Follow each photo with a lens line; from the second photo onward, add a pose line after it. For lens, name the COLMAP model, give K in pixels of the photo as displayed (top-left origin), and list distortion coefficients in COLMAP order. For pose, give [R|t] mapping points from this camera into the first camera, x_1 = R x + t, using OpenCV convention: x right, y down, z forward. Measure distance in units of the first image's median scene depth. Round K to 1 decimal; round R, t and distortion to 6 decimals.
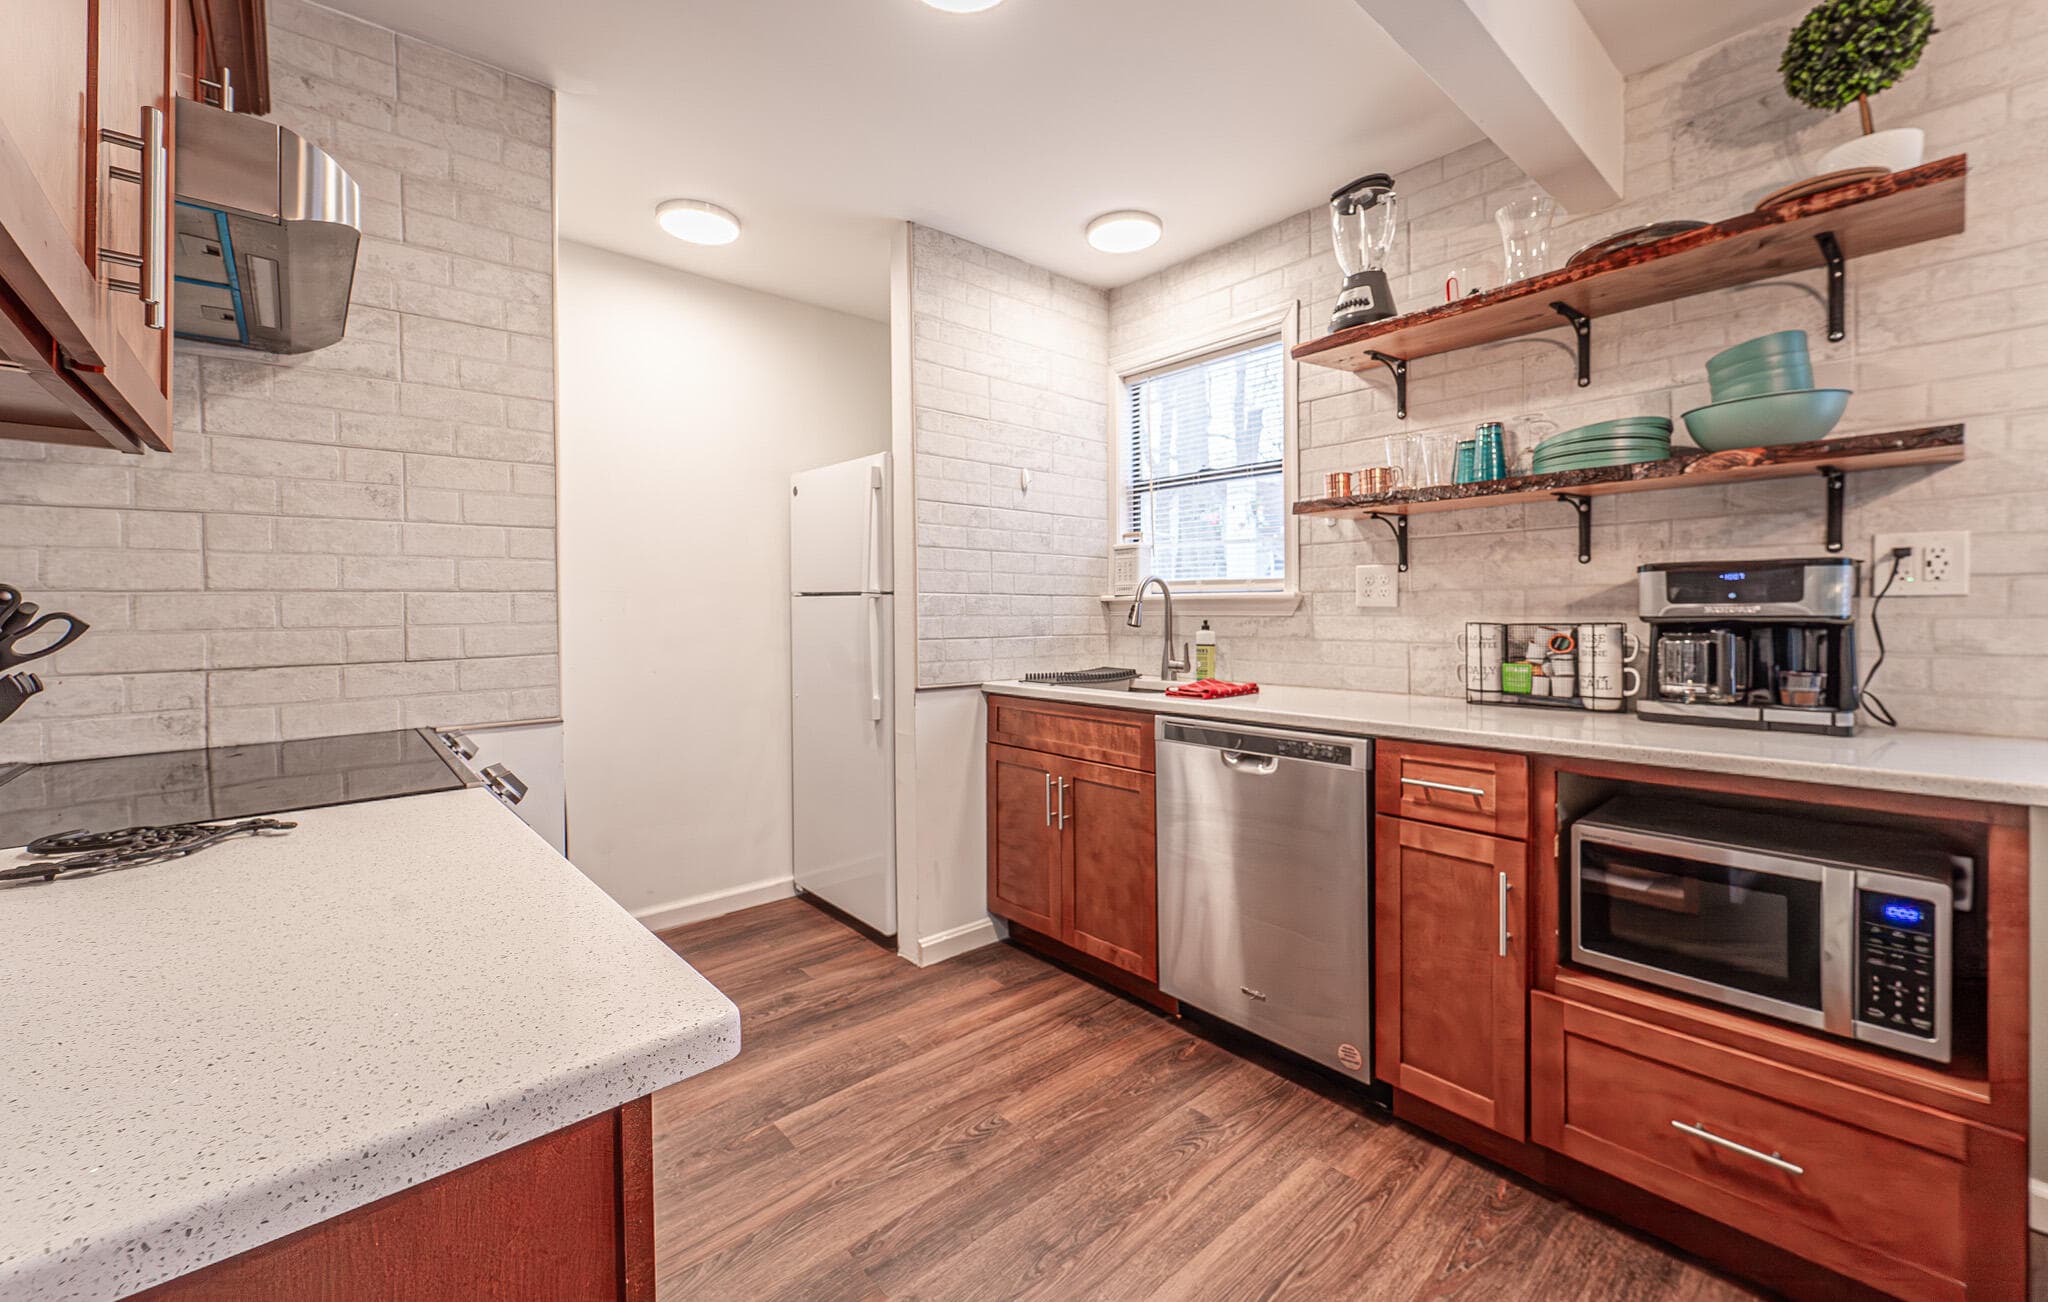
lens RADIAL K [[808.8, 0, 1021.8], [0, 808.8, 611.8], [0, 0, 1]] dist [0.001702, -0.000369]
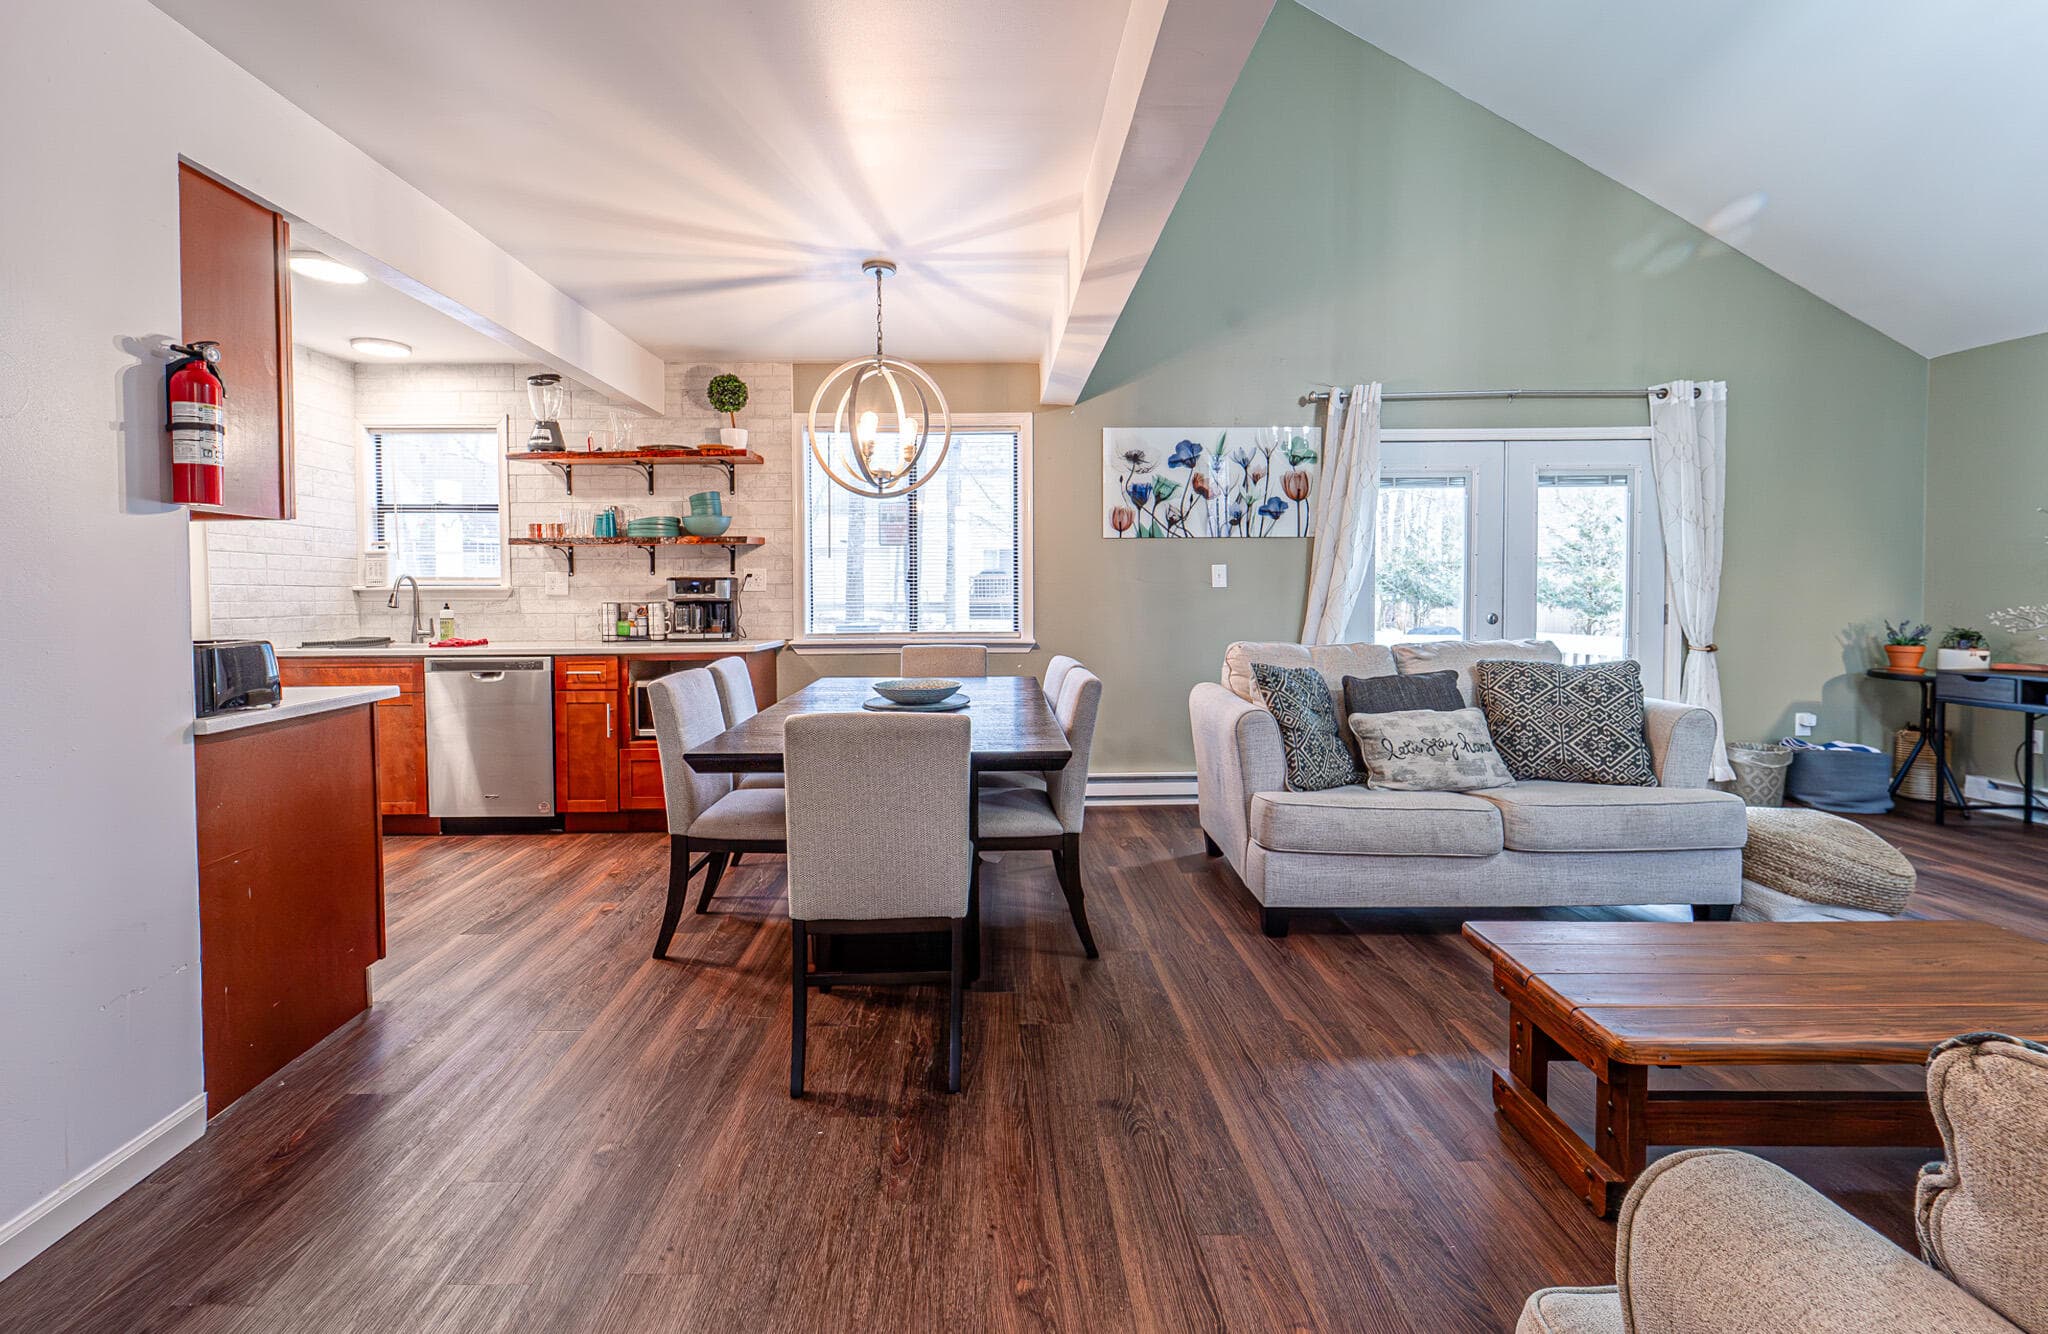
lens RADIAL K [[864.3, 0, 980.7], [0, 864.3, 615.2], [0, 0, 1]] dist [0.013073, -0.000614]
pose [[0.658365, -0.018248, 0.752478, -0.453101], [0.003135, 0.999764, 0.021502, 0.000616], [-0.752692, -0.011797, 0.658267, -1.126107]]
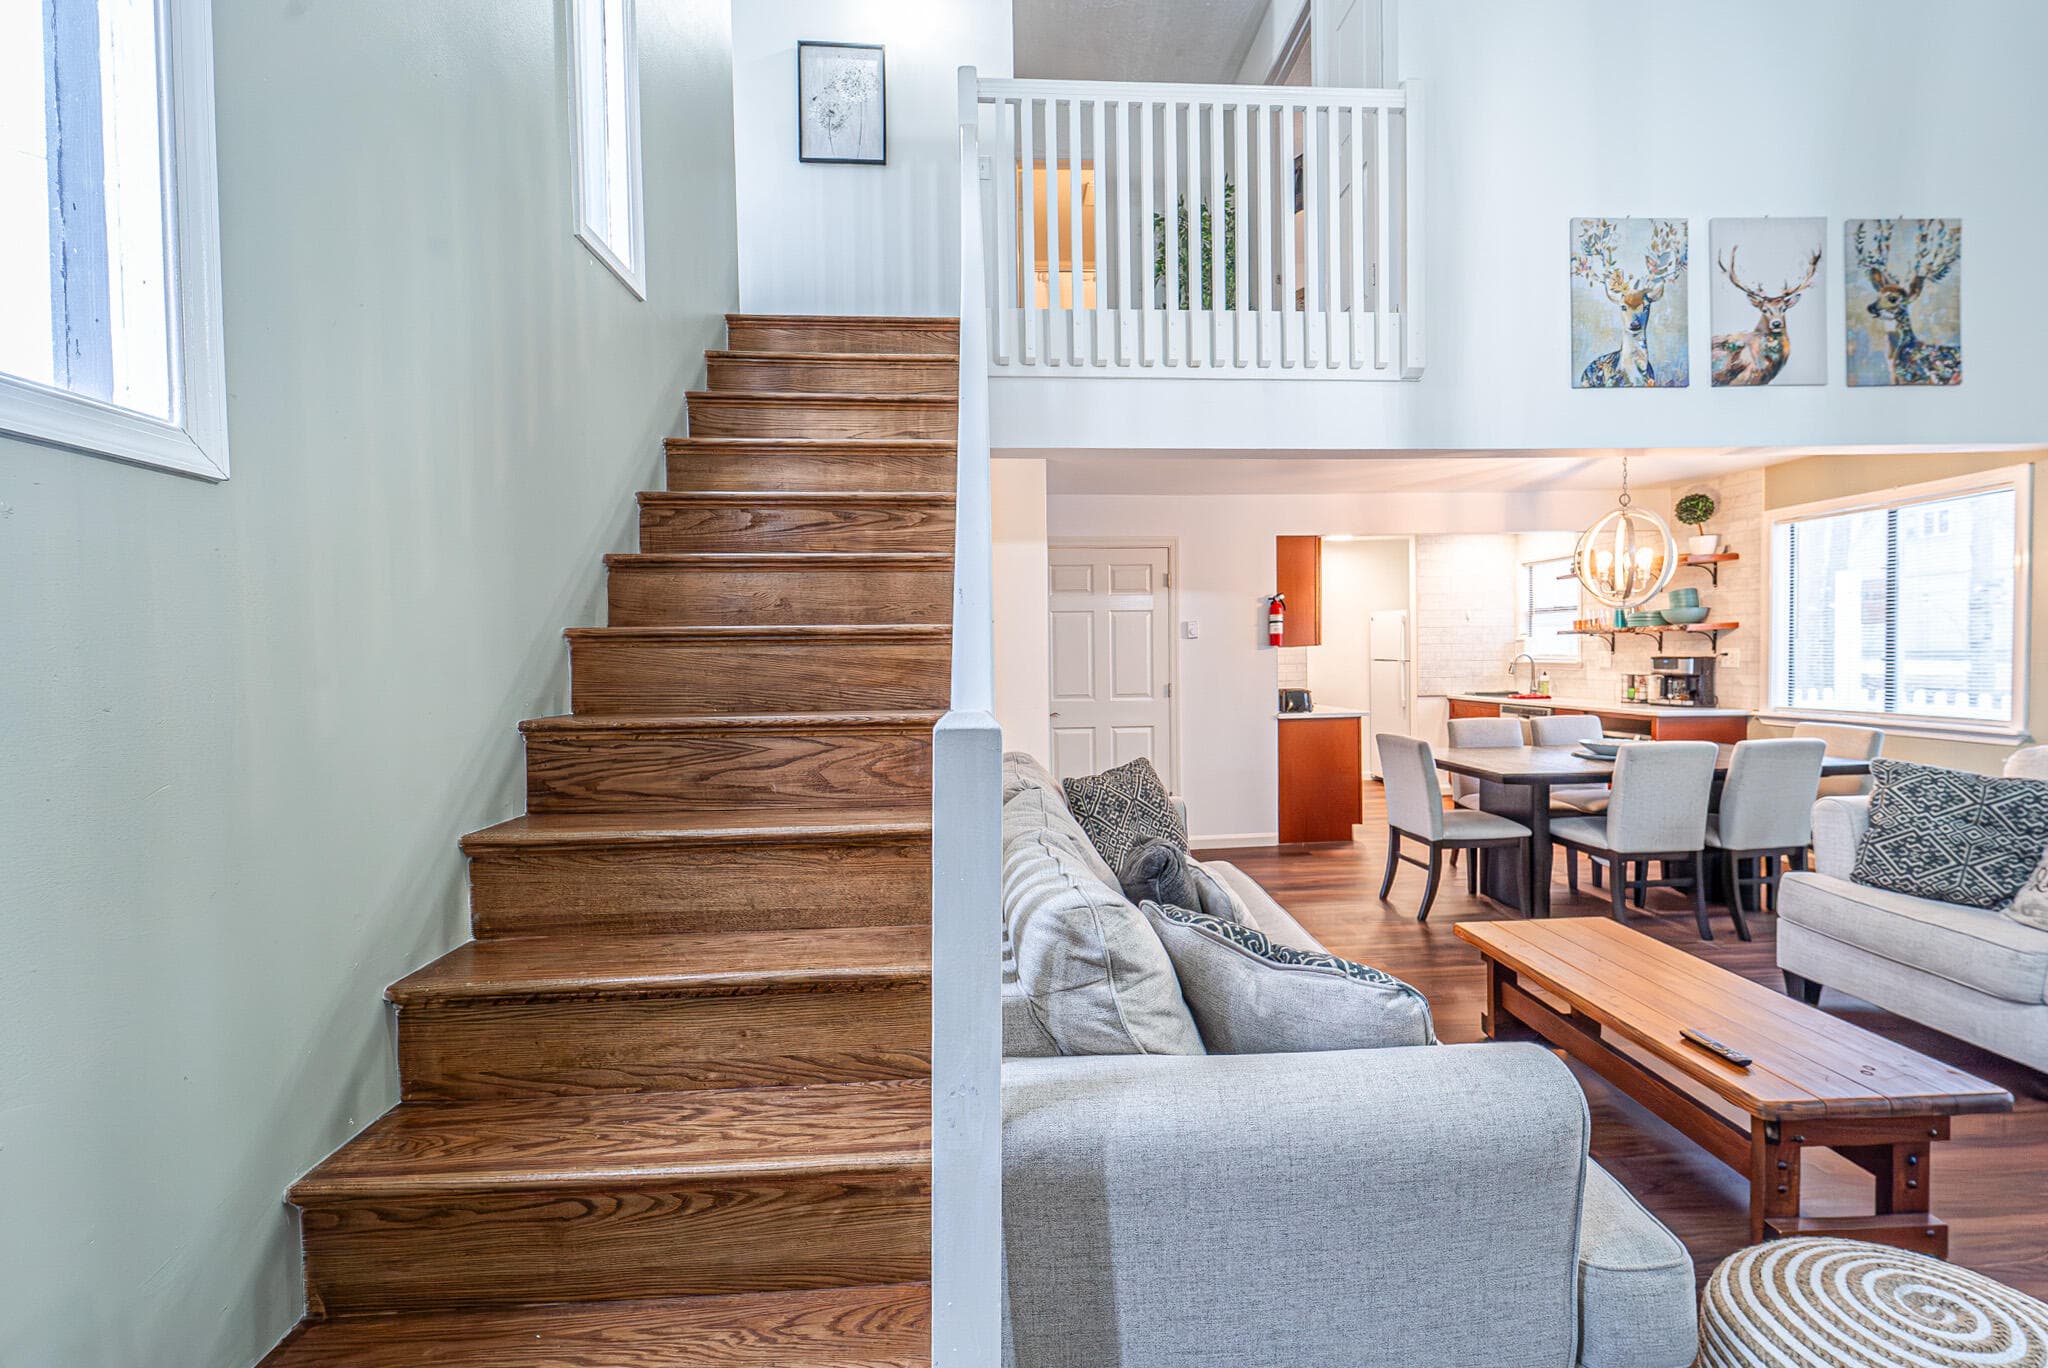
lens RADIAL K [[840.8, 0, 1016.9], [0, 840.8, 676.1], [0, 0, 1]] dist [-0.000897, -0.000204]
pose [[0.789216, 0.009750, -0.614039, 0.665886], [0.008231, 0.999616, 0.026451, -0.072155], [0.614061, -0.025930, 0.788832, -2.546125]]
